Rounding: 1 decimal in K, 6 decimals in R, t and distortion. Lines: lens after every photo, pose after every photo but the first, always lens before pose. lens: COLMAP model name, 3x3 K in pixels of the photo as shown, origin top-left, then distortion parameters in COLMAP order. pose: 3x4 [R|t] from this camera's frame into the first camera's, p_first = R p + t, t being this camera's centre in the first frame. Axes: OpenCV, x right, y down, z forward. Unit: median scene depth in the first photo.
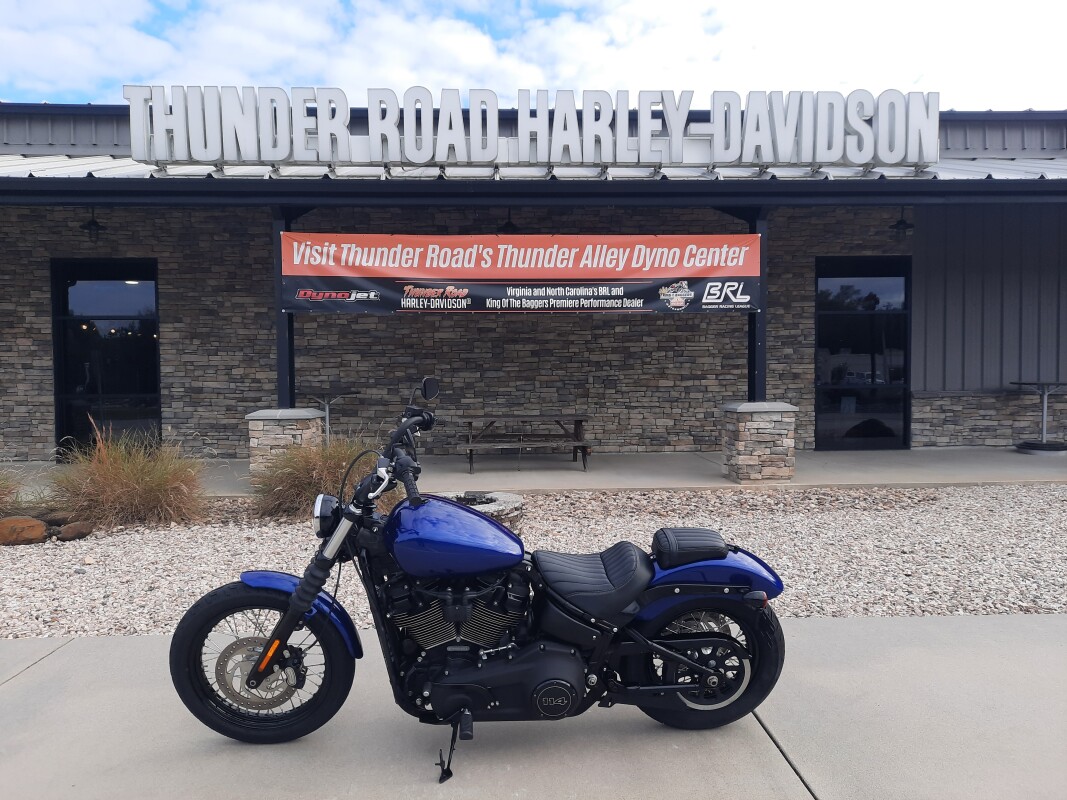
lens RADIAL K [[776.8, 0, 529.3], [0, 776.8, 400.9], [0, 0, 1]] dist [0.010668, 0.001441]
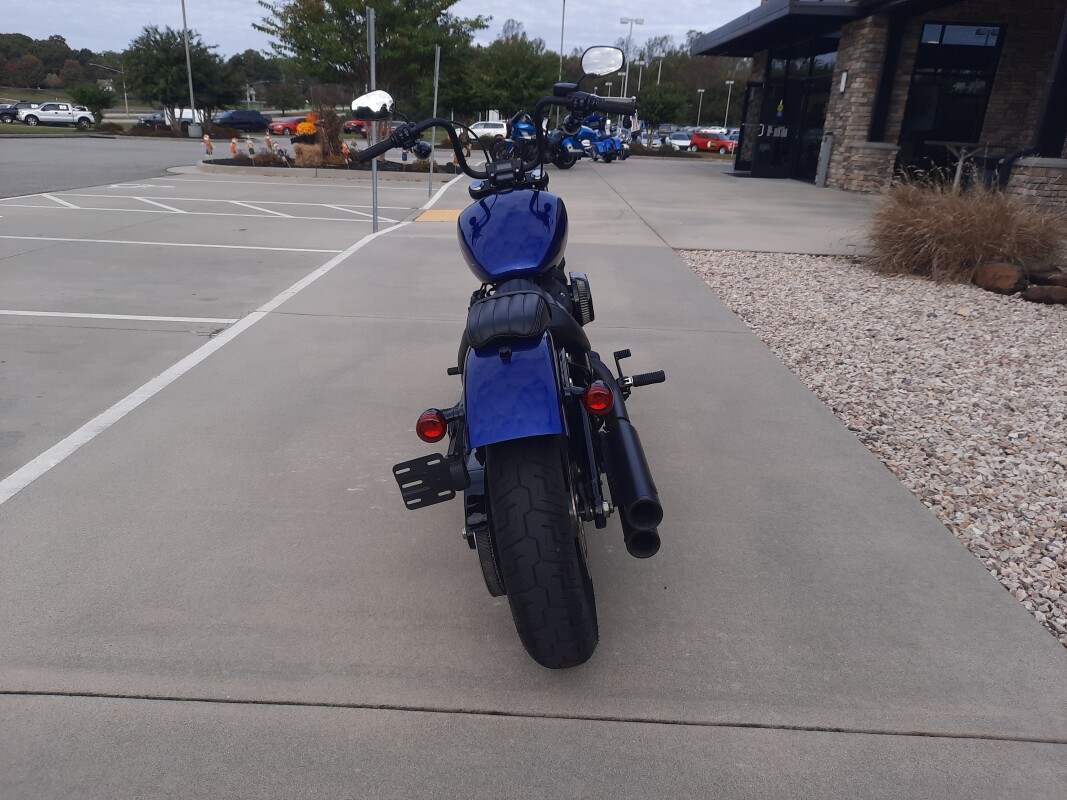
lens RADIAL K [[776.8, 0, 528.5], [0, 776.8, 403.0], [0, 0, 1]] dist [0.010668, 0.001441]
pose [[-0.079181, 0.347216, -0.934436, 0.197725], [-0.079297, 0.932215, 0.353110, 0.008471], [0.993701, 0.102058, -0.046281, 0.266646]]
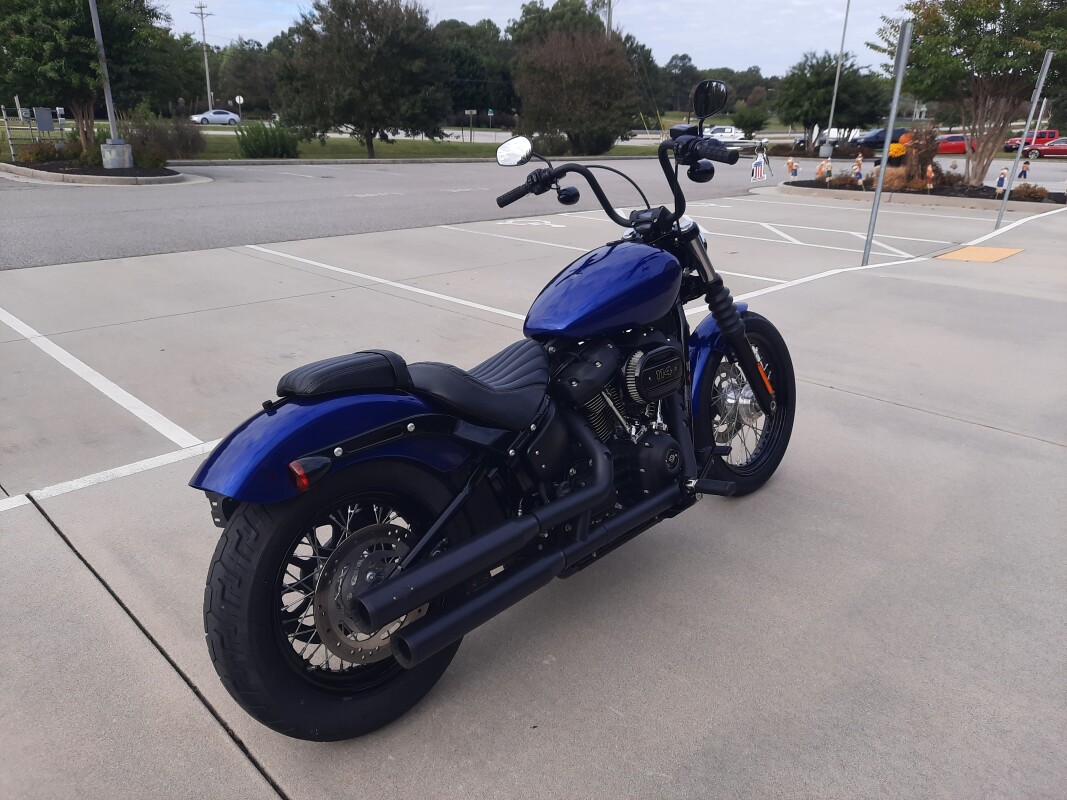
lens RADIAL K [[776.8, 0, 531.1], [0, 776.8, 402.8], [0, 0, 1]] dist [0.010668, 0.001441]
pose [[-0.742371, 0.226070, -0.630696, 0.121393], [-0.039331, 0.925024, 0.377866, -0.006164], [0.668833, 0.305323, -0.677820, 0.379657]]
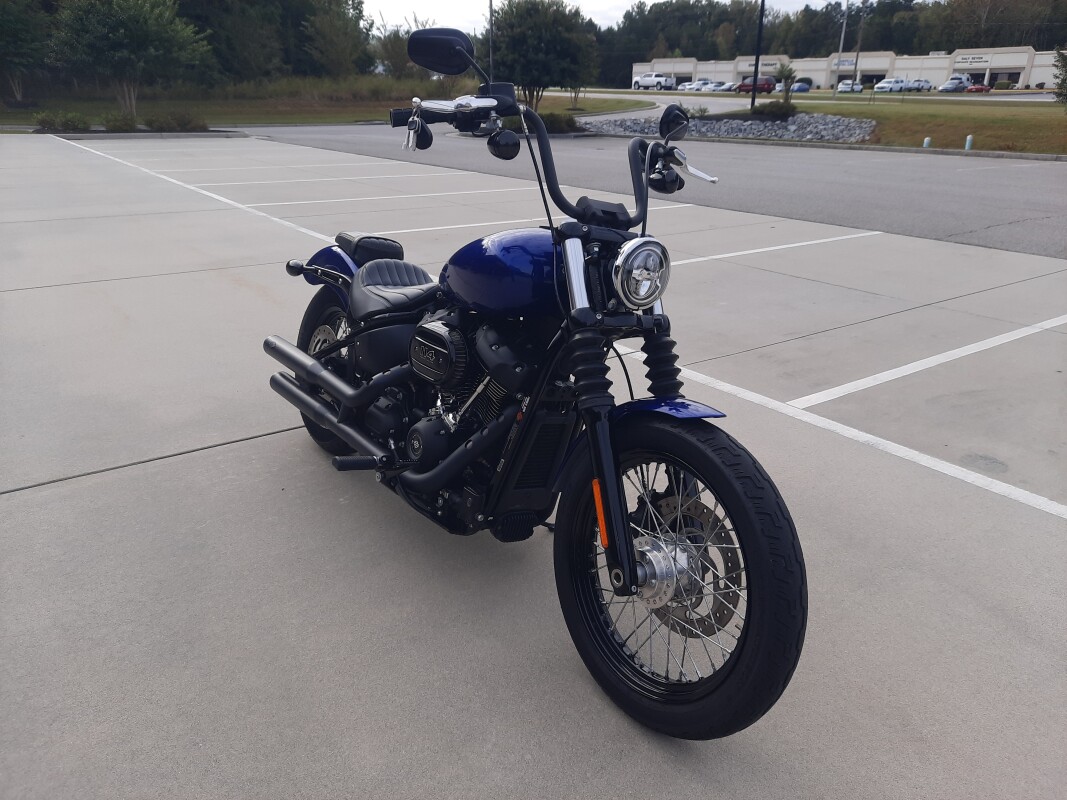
lens RADIAL K [[776.8, 0, 534.4], [0, 776.8, 400.2], [0, 0, 1]] dist [0.010668, 0.001441]
pose [[-0.536935, -0.303753, 0.787042, -0.177318], [0.032103, 0.924898, 0.378858, 0.002775], [-0.843013, 0.228689, -0.486859, 0.333882]]
